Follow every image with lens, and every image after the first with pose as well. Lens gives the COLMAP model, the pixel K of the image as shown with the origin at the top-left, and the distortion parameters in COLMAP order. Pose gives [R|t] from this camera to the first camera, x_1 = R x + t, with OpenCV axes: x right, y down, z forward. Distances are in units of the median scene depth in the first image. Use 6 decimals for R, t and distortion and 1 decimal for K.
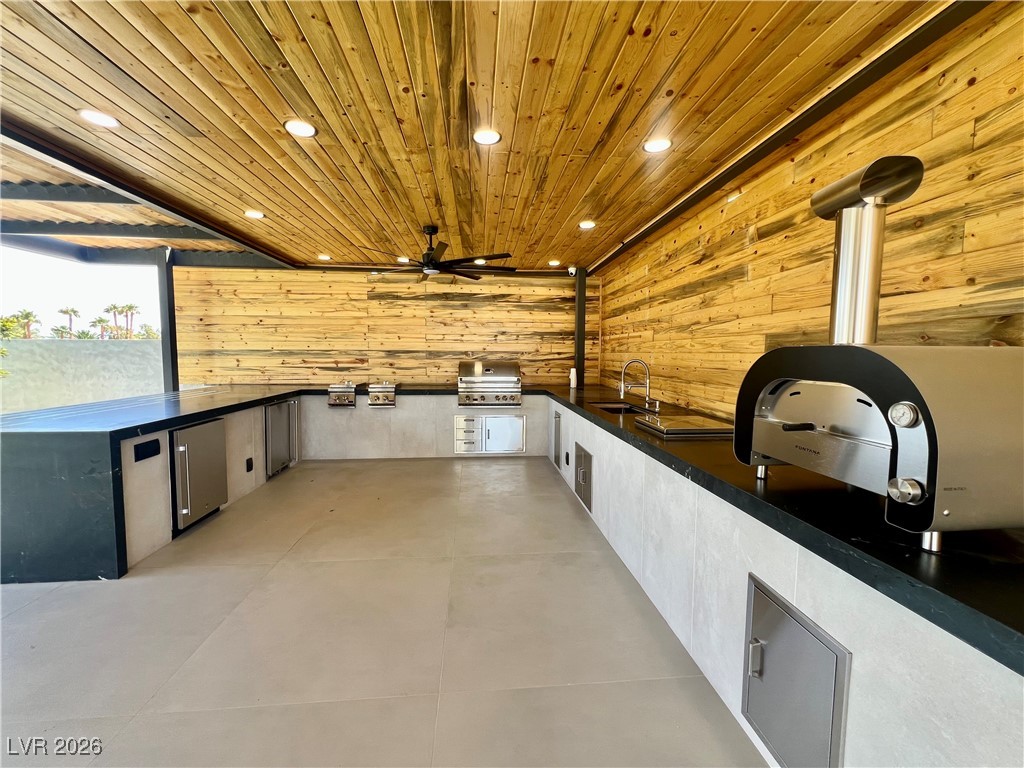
lens RADIAL K [[413.7, 0, 511.2], [0, 413.7, 382.4], [0, 0, 1]] dist [-0.001461, 0.000071]
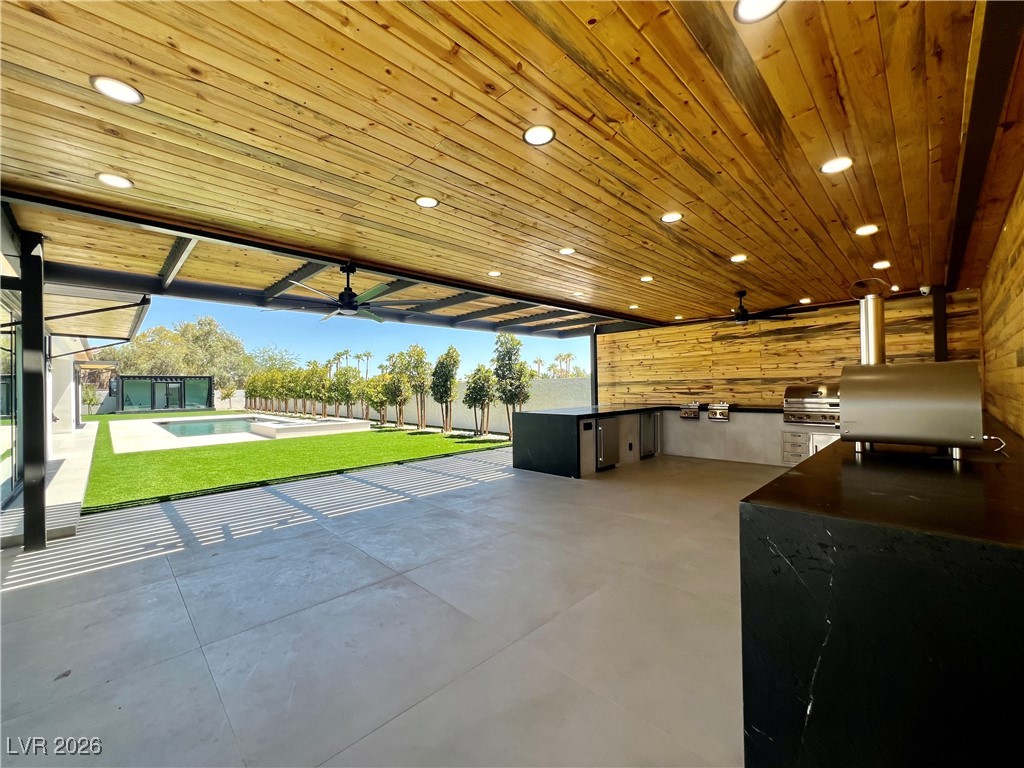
lens RADIAL K [[415.6, 0, 512.1], [0, 415.6, 384.5], [0, 0, 1]] dist [0.000926, -0.000009]
pose [[0.641236, -0.023983, -0.766969, 0.277450], [-0.032274, 0.997784, -0.058184, 0.040006], [0.766665, 0.062063, 0.639041, -0.362256]]
